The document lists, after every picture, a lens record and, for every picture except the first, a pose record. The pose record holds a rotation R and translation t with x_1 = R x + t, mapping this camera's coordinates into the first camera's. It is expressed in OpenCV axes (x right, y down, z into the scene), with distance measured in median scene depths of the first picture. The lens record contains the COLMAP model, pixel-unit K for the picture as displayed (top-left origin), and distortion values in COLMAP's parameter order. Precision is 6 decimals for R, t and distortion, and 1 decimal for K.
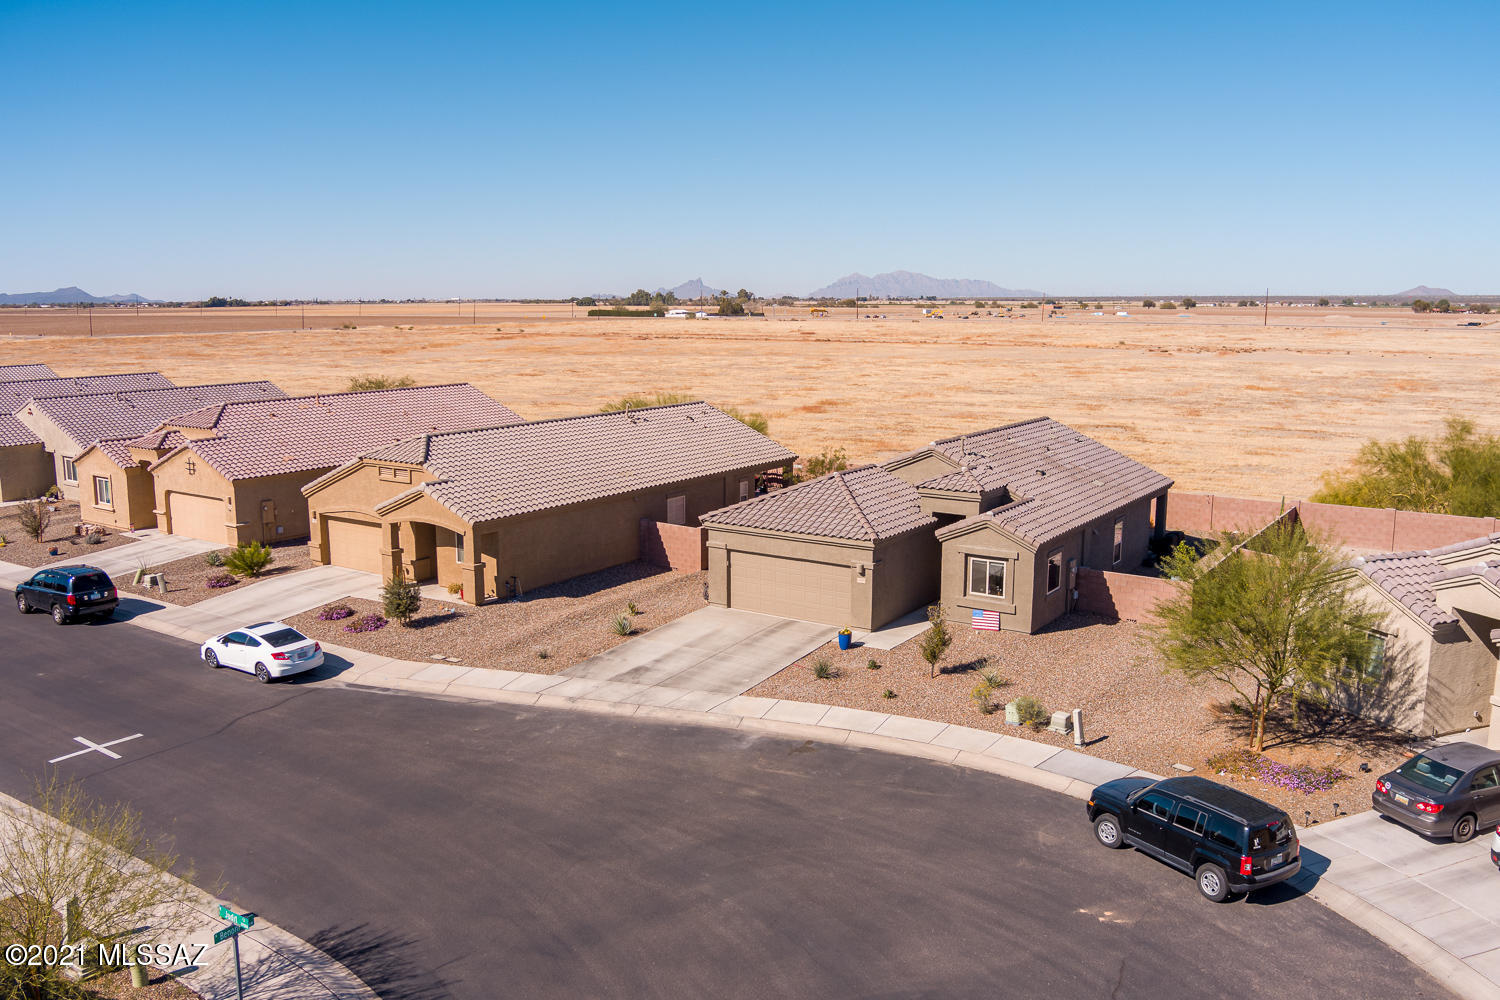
lens RADIAL K [[1218.6, 0, 744.1], [0, 1218.6, 516.1], [0, 0, 1]] dist [-0.060556, 0.001935]
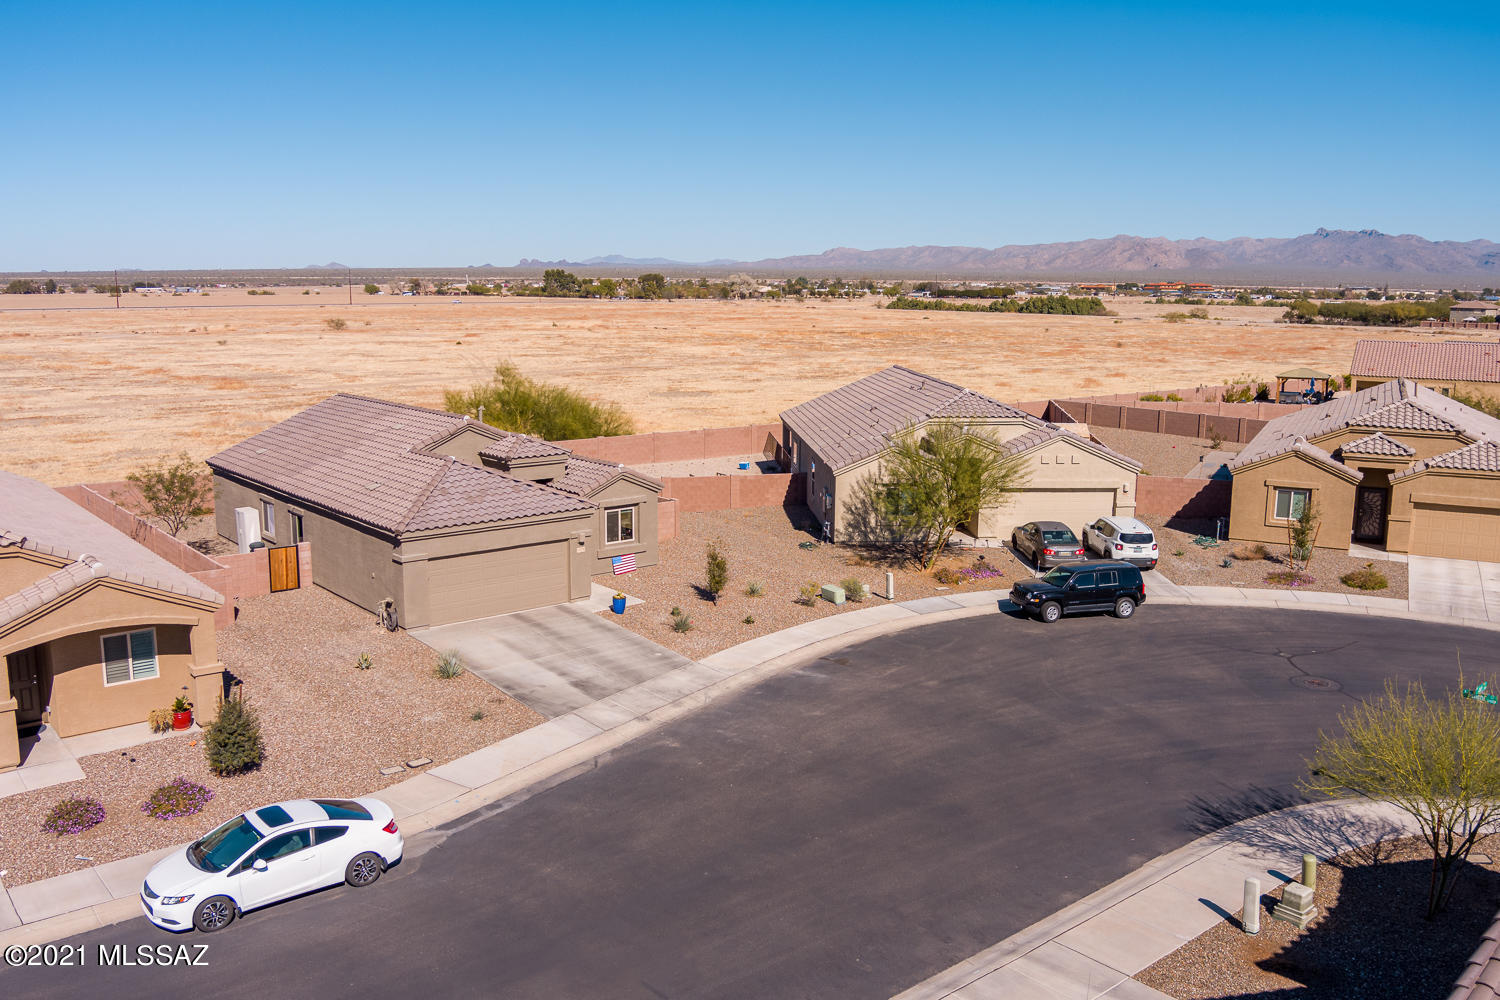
lens RADIAL K [[1252.8, 0, 750.0], [0, 1252.8, 500.0], [0, 0, 1]] dist [-0.064804, 0.006366]
pose [[0.277909, -0.162930, 0.946689, -0.813892], [0.164558, 0.979018, 0.120186, -0.086119], [-0.946408, 0.122384, 0.298889, 0.542263]]
